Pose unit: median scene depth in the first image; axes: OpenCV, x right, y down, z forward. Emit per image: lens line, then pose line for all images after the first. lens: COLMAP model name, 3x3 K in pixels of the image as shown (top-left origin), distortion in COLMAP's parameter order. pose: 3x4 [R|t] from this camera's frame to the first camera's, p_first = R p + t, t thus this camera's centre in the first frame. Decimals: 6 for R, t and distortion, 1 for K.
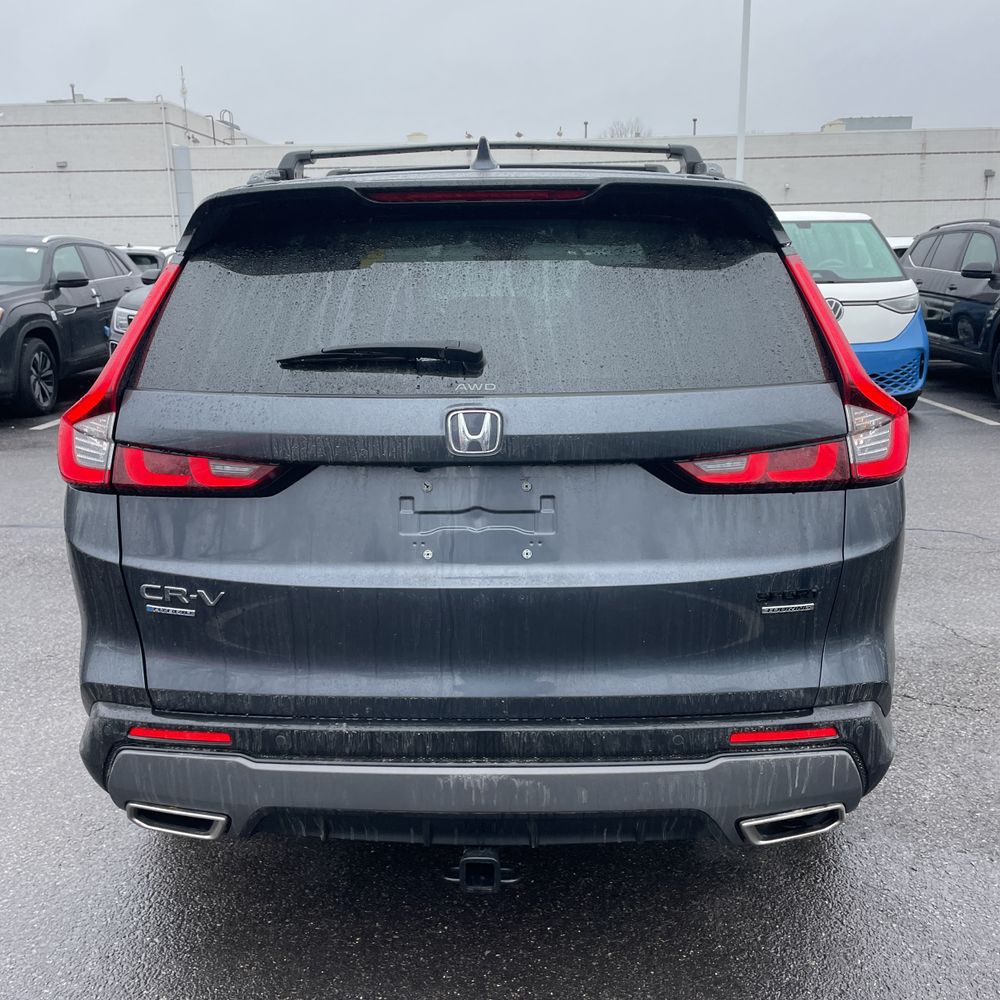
lens RADIAL K [[1004.1, 0, 500.0], [0, 1004.1, 500.0], [0, 0, 1]] dist [0.095060, -0.132005]
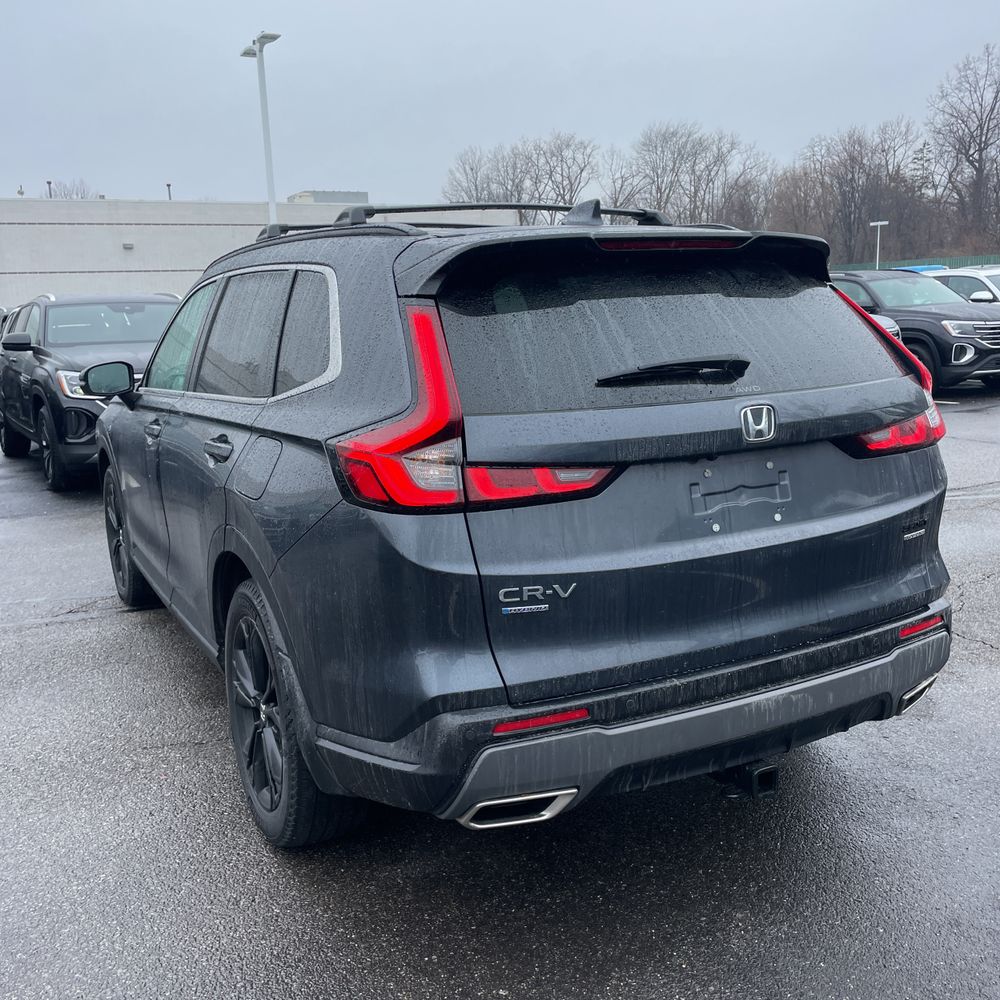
lens RADIAL K [[1007.3, 0, 489.7], [0, 1007.3, 486.0], [0, 0, 1]] dist [0.095734, -0.142802]
pose [[0.870600, -0.105278, 0.480596, -0.874342], [0.140396, 0.989381, -0.037597, 0.010980], [-0.471535, 0.100205, 0.876136, 0.033034]]
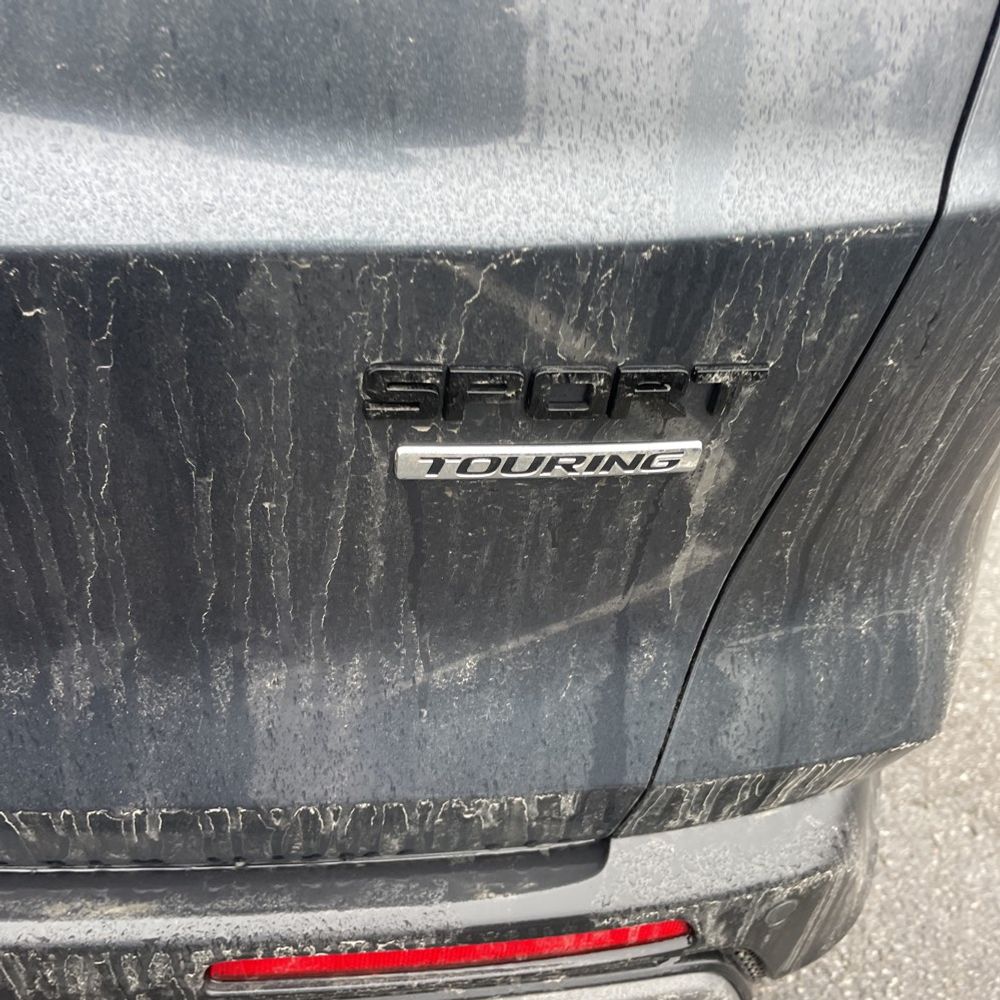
lens RADIAL K [[1007.3, 0, 489.7], [0, 1007.3, 486.0], [0, 0, 1]] dist [0.095734, -0.142802]
pose [[0.991915, 0.101049, 0.076771, 0.253814], [-0.123157, 0.912430, 0.390261, 0.043577], [-0.030613, -0.396561, 0.917498, 0.815530]]
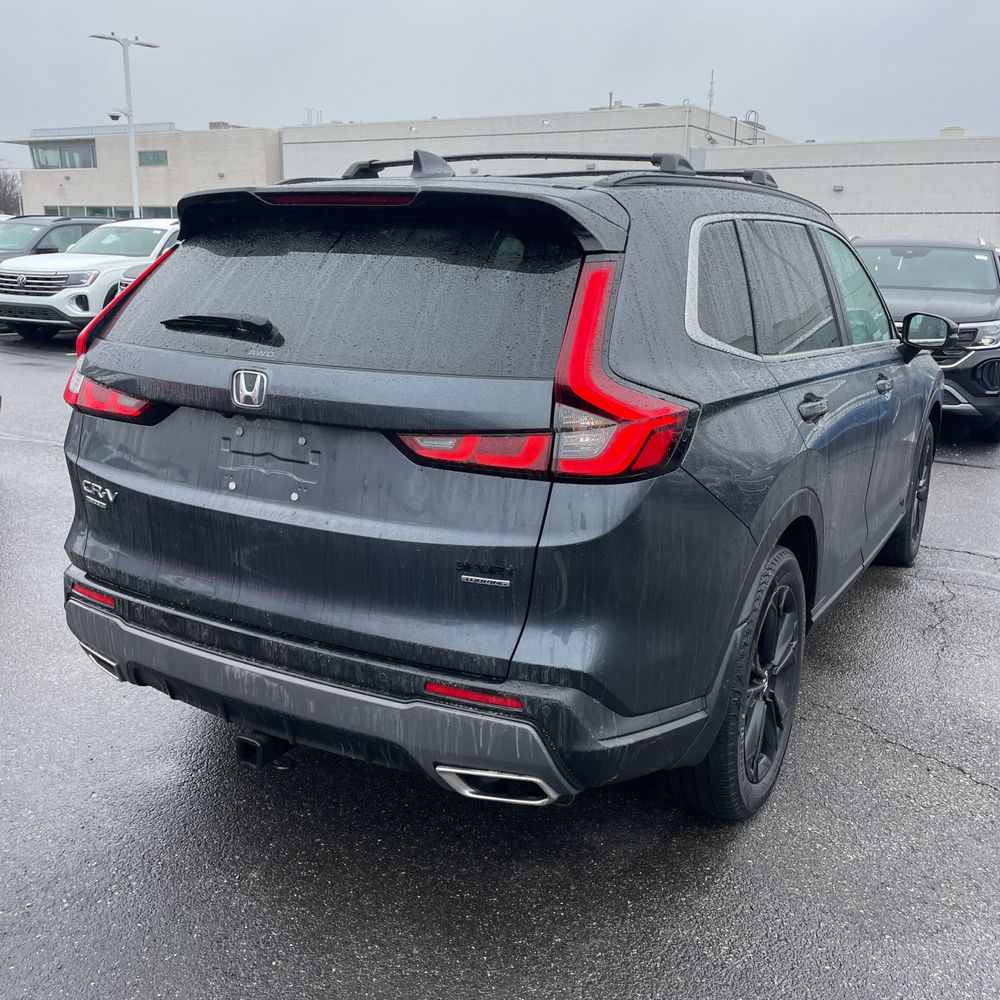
lens RADIAL K [[1007.3, 0, 489.7], [0, 1007.3, 486.0], [0, 0, 1]] dist [0.095734, -0.142802]
pose [[0.881150, 0.140780, -0.451394, 0.745171], [-0.146606, 0.988945, 0.022247, -0.019032], [0.449535, 0.046574, 0.892048, 0.023563]]
